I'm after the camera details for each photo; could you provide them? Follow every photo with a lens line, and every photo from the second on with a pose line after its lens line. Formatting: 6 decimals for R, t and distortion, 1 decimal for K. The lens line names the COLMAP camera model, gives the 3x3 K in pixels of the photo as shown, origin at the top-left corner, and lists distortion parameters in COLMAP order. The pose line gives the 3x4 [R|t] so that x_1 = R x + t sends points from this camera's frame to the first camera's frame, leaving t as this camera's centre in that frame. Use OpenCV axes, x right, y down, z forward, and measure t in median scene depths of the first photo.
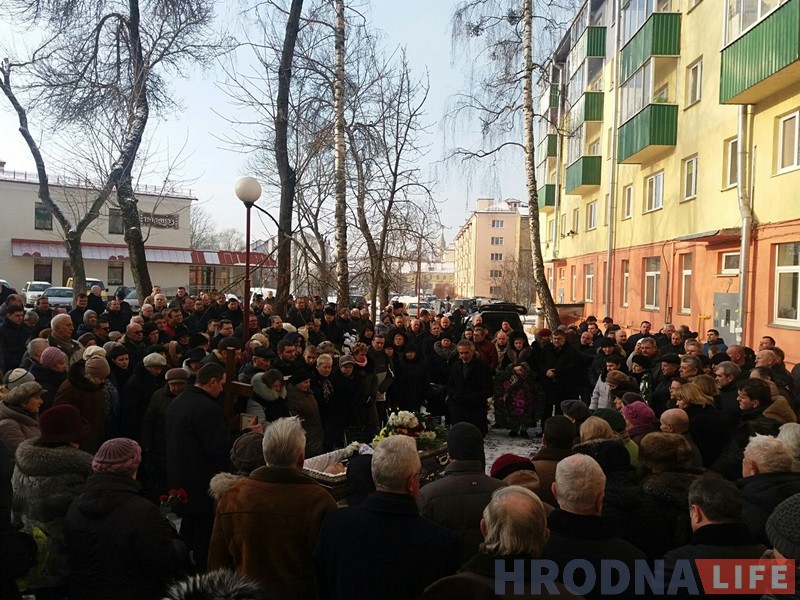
lens RADIAL K [[672.8, 0, 408.0], [0, 672.8, 298.0], [0, 0, 1]] dist [0.107560, -0.185062]
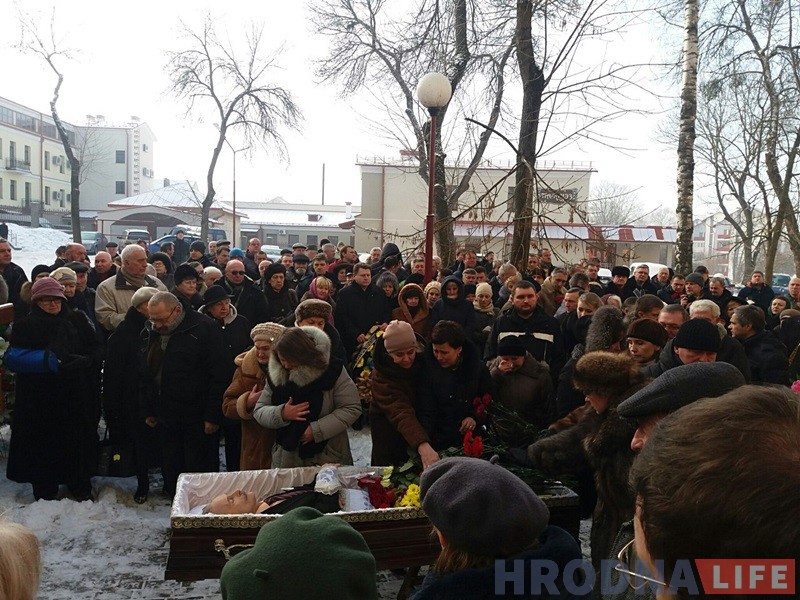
lens RADIAL K [[678.2, 0, 400.0], [0, 678.2, 300.0], [0, 0, 1]] dist [0.010837, 0.002298]
pose [[0.792309, 0.030788, -0.609342, 0.085208], [-0.019298, 0.999491, 0.025409, 0.022516], [0.609814, -0.008373, 0.792500, 0.169820]]
